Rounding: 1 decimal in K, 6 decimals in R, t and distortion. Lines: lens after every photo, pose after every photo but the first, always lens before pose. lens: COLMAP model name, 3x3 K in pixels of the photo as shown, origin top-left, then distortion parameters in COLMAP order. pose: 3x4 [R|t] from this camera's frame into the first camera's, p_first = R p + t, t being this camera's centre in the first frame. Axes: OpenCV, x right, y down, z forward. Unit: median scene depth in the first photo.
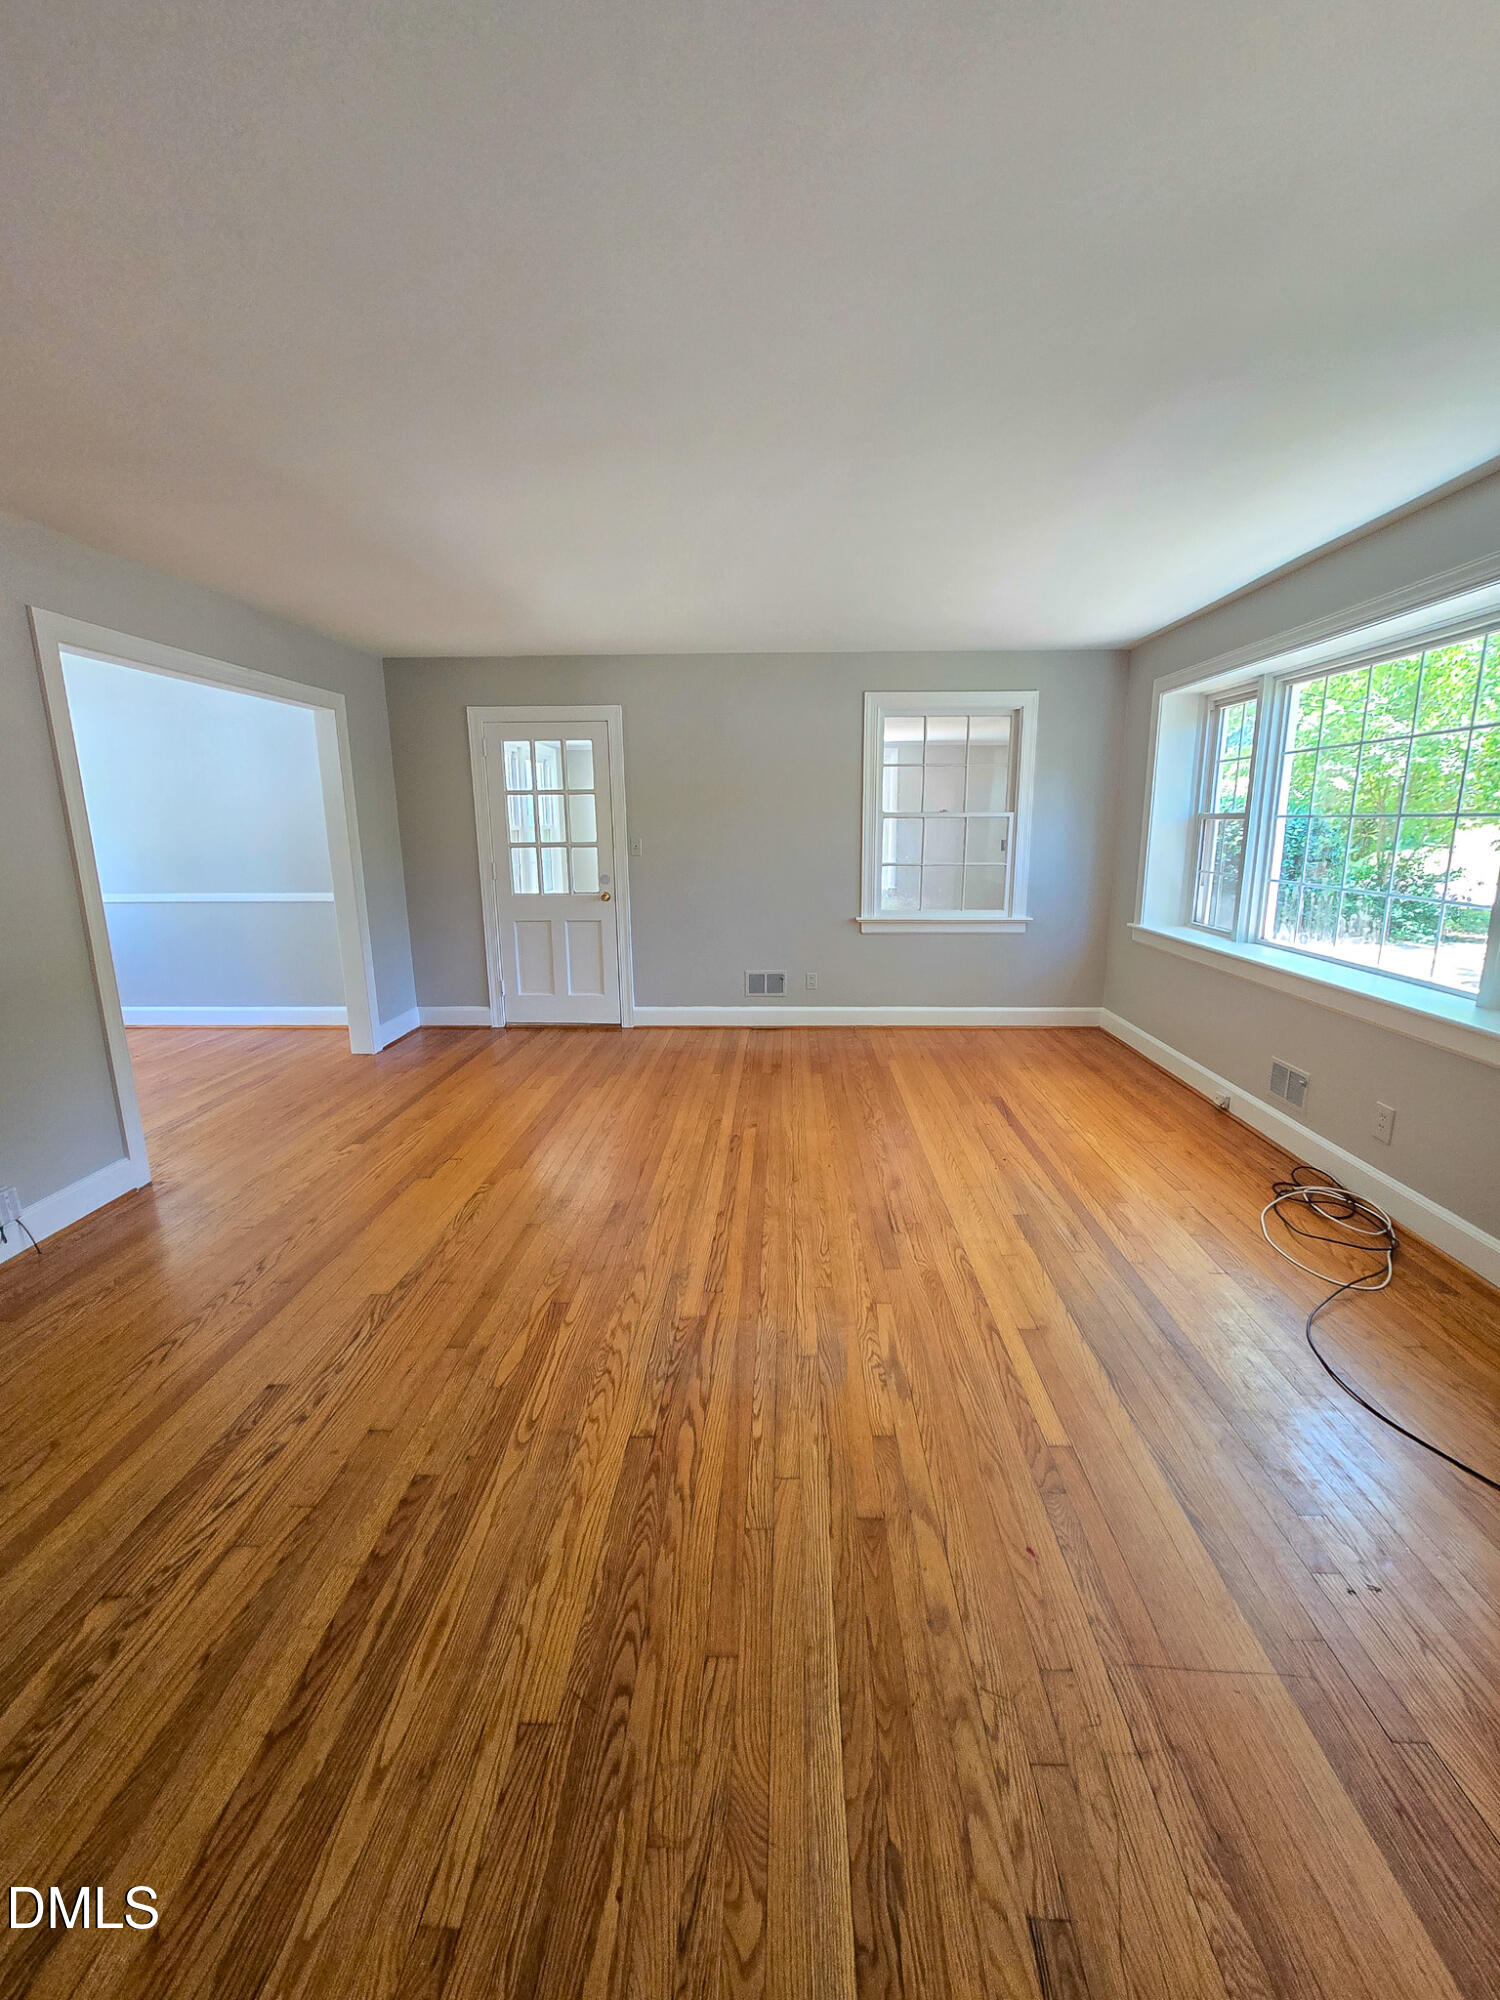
lens RADIAL K [[823.1, 0, 761.5], [0, 823.1, 1000.0], [0, 0, 1]] dist [-0.001594, 0.000146]
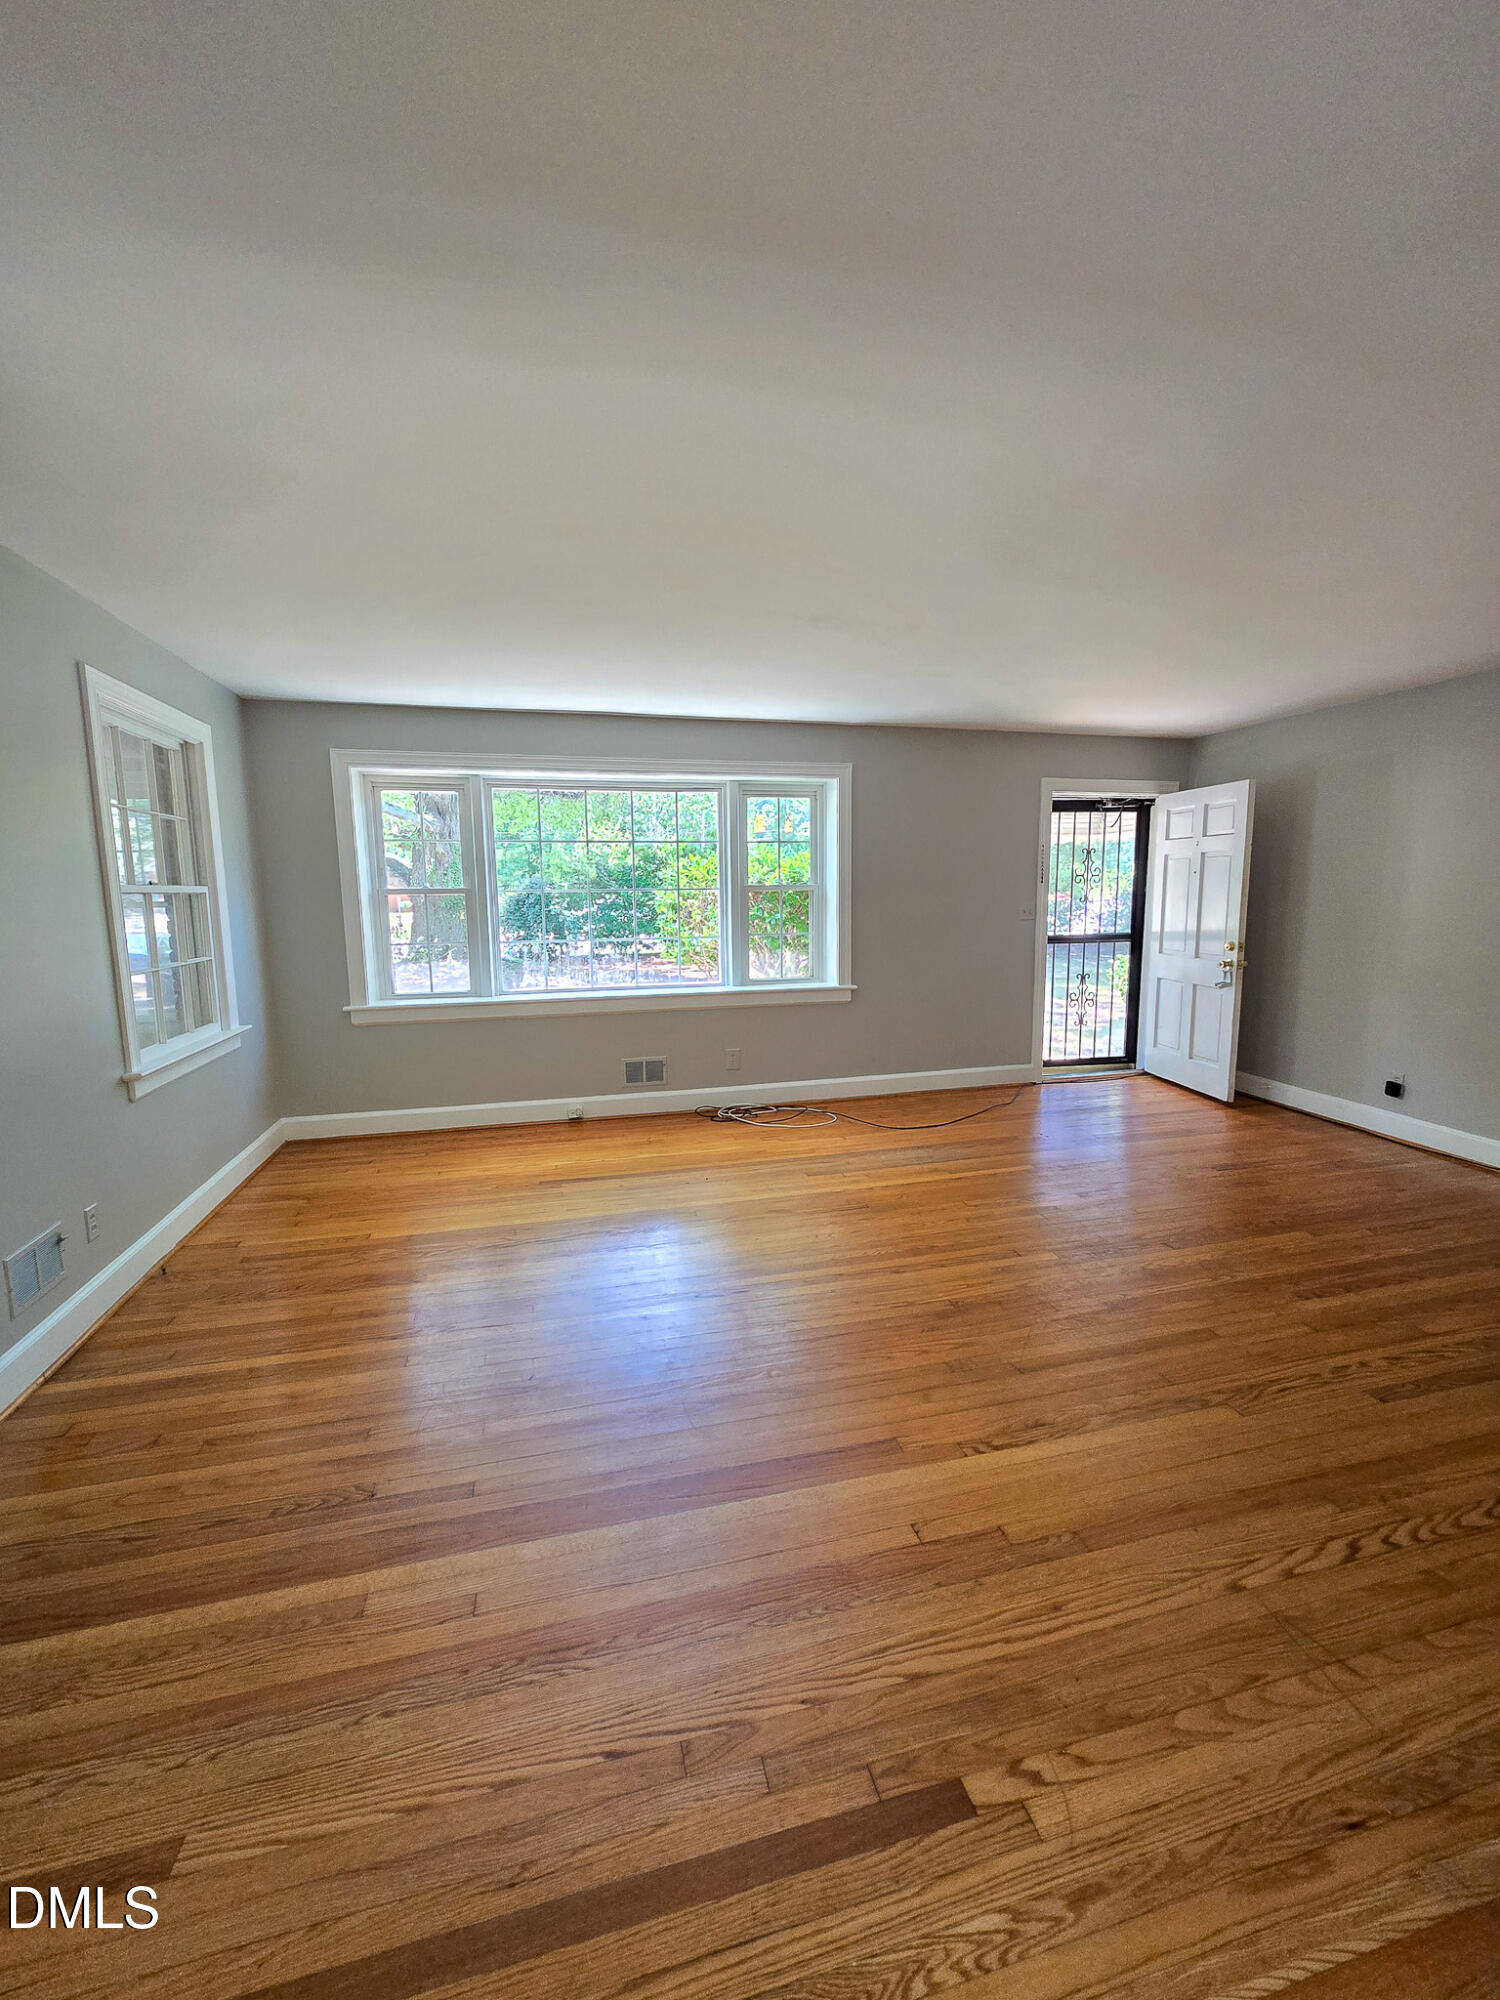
lens RADIAL K [[823.1, 0, 761.5], [0, 823.1, 1000.0], [0, 0, 1]] dist [-0.001594, 0.000146]
pose [[-0.284730, -0.117509, 0.951378, -0.971792], [0.215207, 0.959289, 0.182893, -0.296248], [-0.934138, 0.256819, -0.247850, 1.384667]]
